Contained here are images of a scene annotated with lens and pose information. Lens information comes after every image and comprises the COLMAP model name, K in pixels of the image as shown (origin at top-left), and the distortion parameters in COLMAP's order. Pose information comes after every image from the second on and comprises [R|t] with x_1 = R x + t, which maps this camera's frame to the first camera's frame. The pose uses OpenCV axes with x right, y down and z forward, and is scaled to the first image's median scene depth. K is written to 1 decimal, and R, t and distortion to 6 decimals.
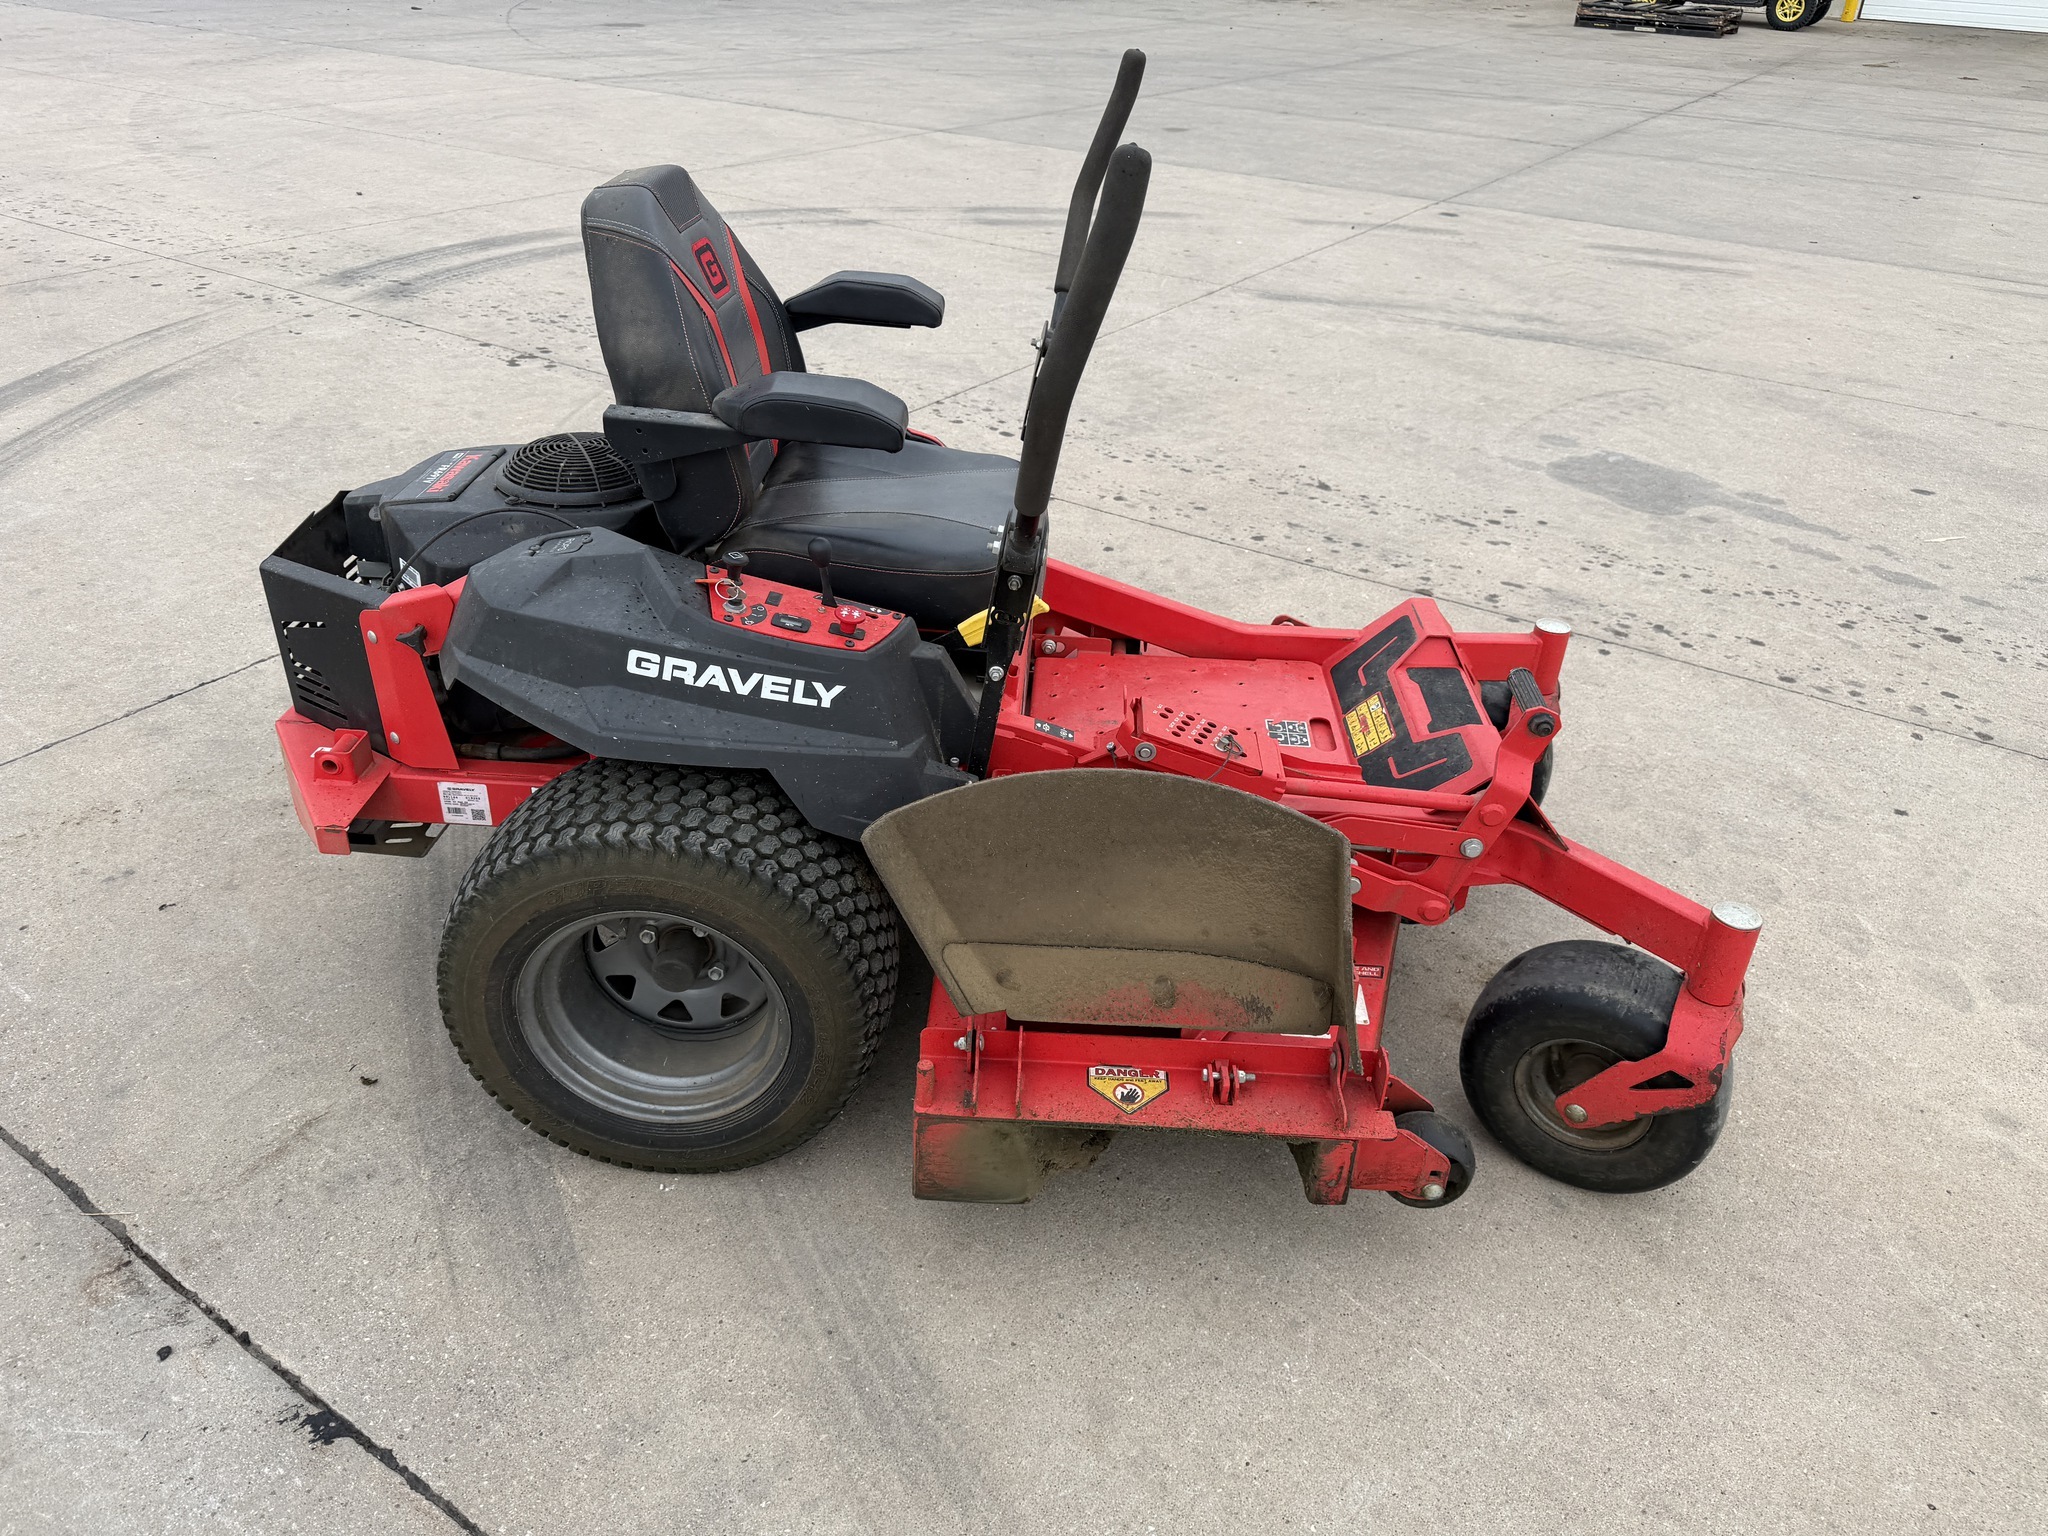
lens RADIAL K [[1450.3, 0, 1028.5], [0, 1450.3, 751.6], [0, 0, 1]] dist [0.001003, -0.007677]
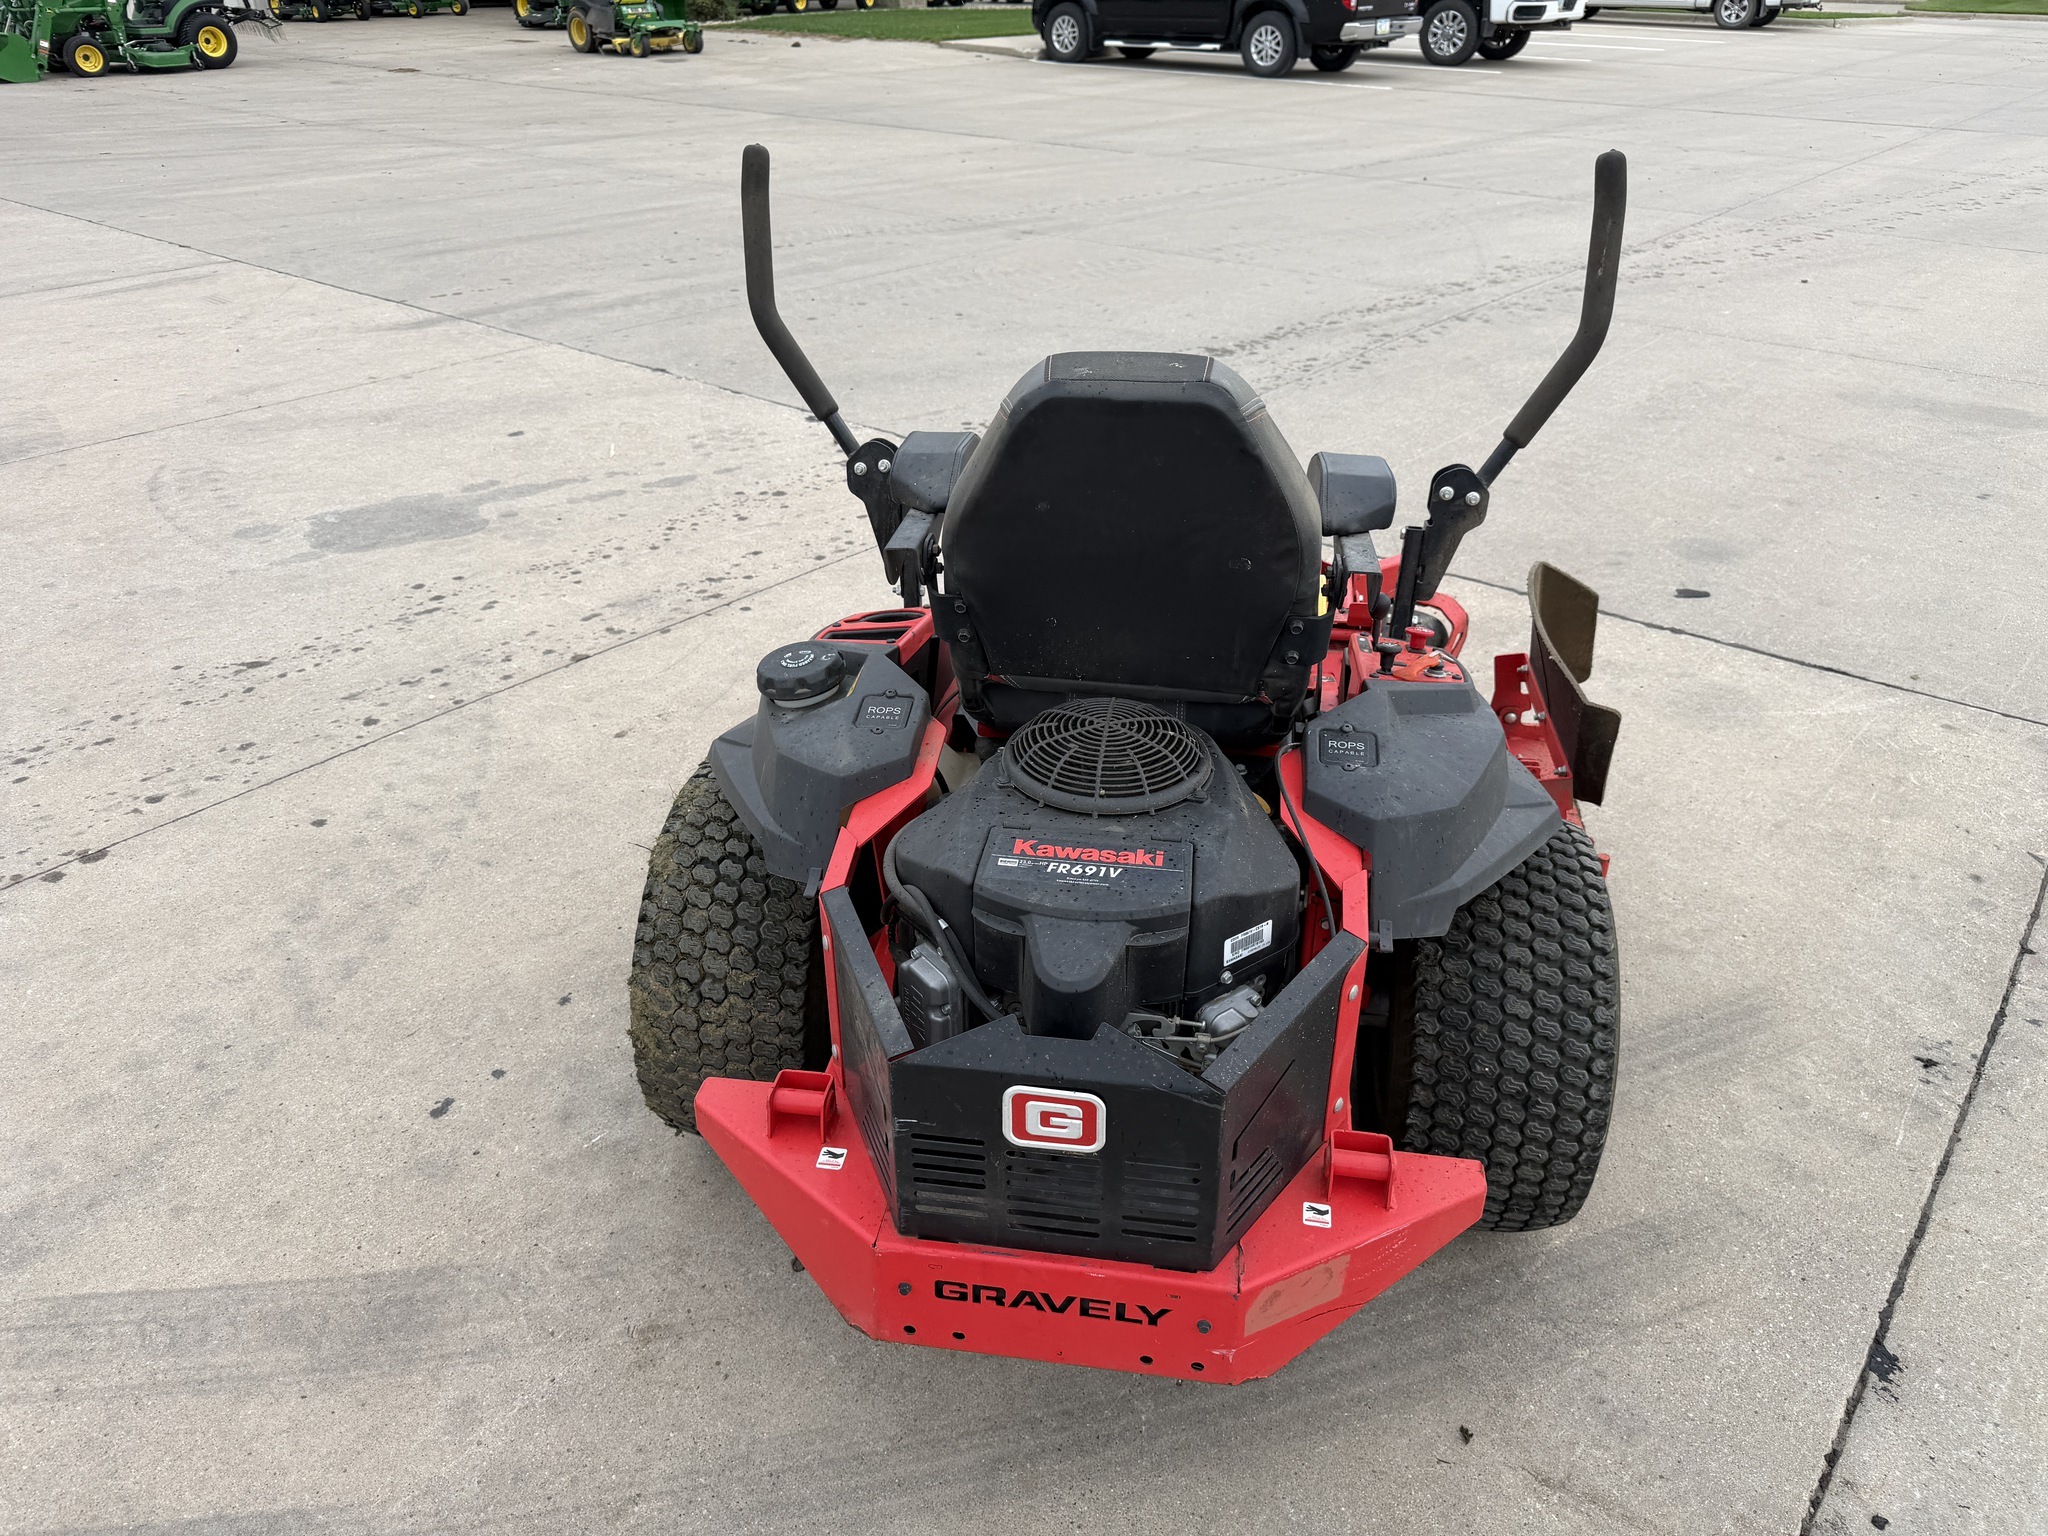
lens RADIAL K [[1464.1, 0, 1023.9], [0, 1464.1, 764.5], [0, 0, 1]] dist [-0.001312, -0.004854]
pose [[0.110069, -0.525007, 0.843951, -1.082714], [0.509524, 0.758855, 0.405617, -0.587642], [-0.853387, 0.385367, 0.351030, 0.842500]]
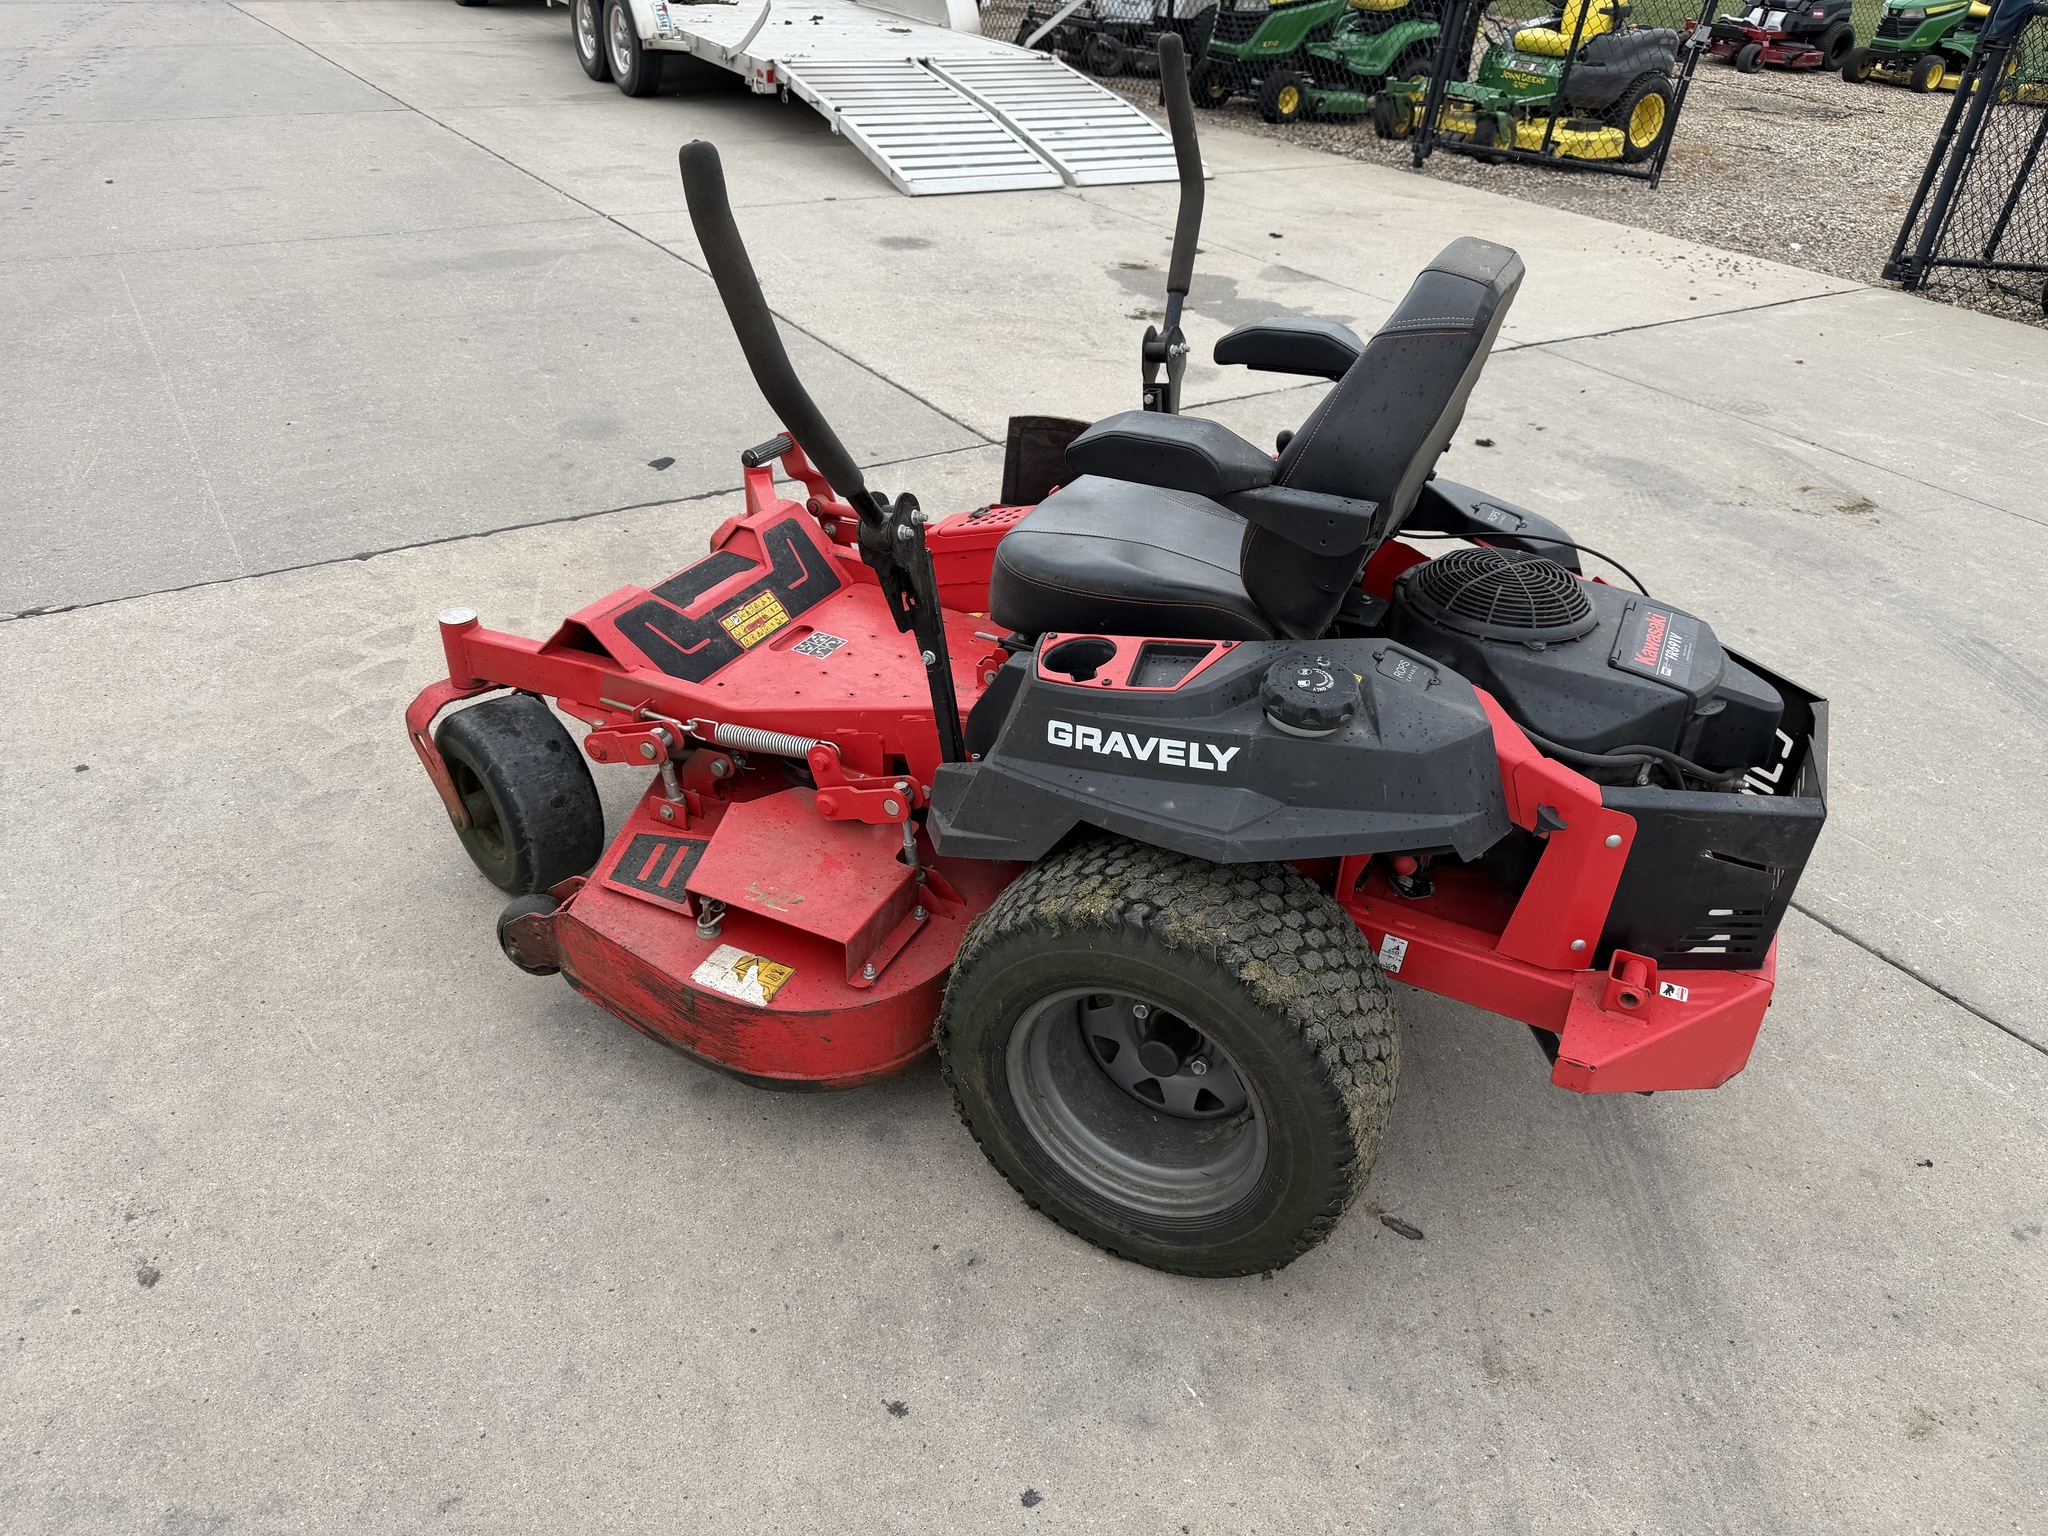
lens RADIAL K [[1457.6, 0, 1024.8], [0, 1457.6, 771.8], [0, 0, 1]] dist [0.007726, -0.015476]
pose [[-0.912988, -0.284007, 0.292906, -0.367606], [0.131401, 0.474983, 0.870129, -1.068353], [-0.386248, 0.832906, -0.396335, 1.725177]]
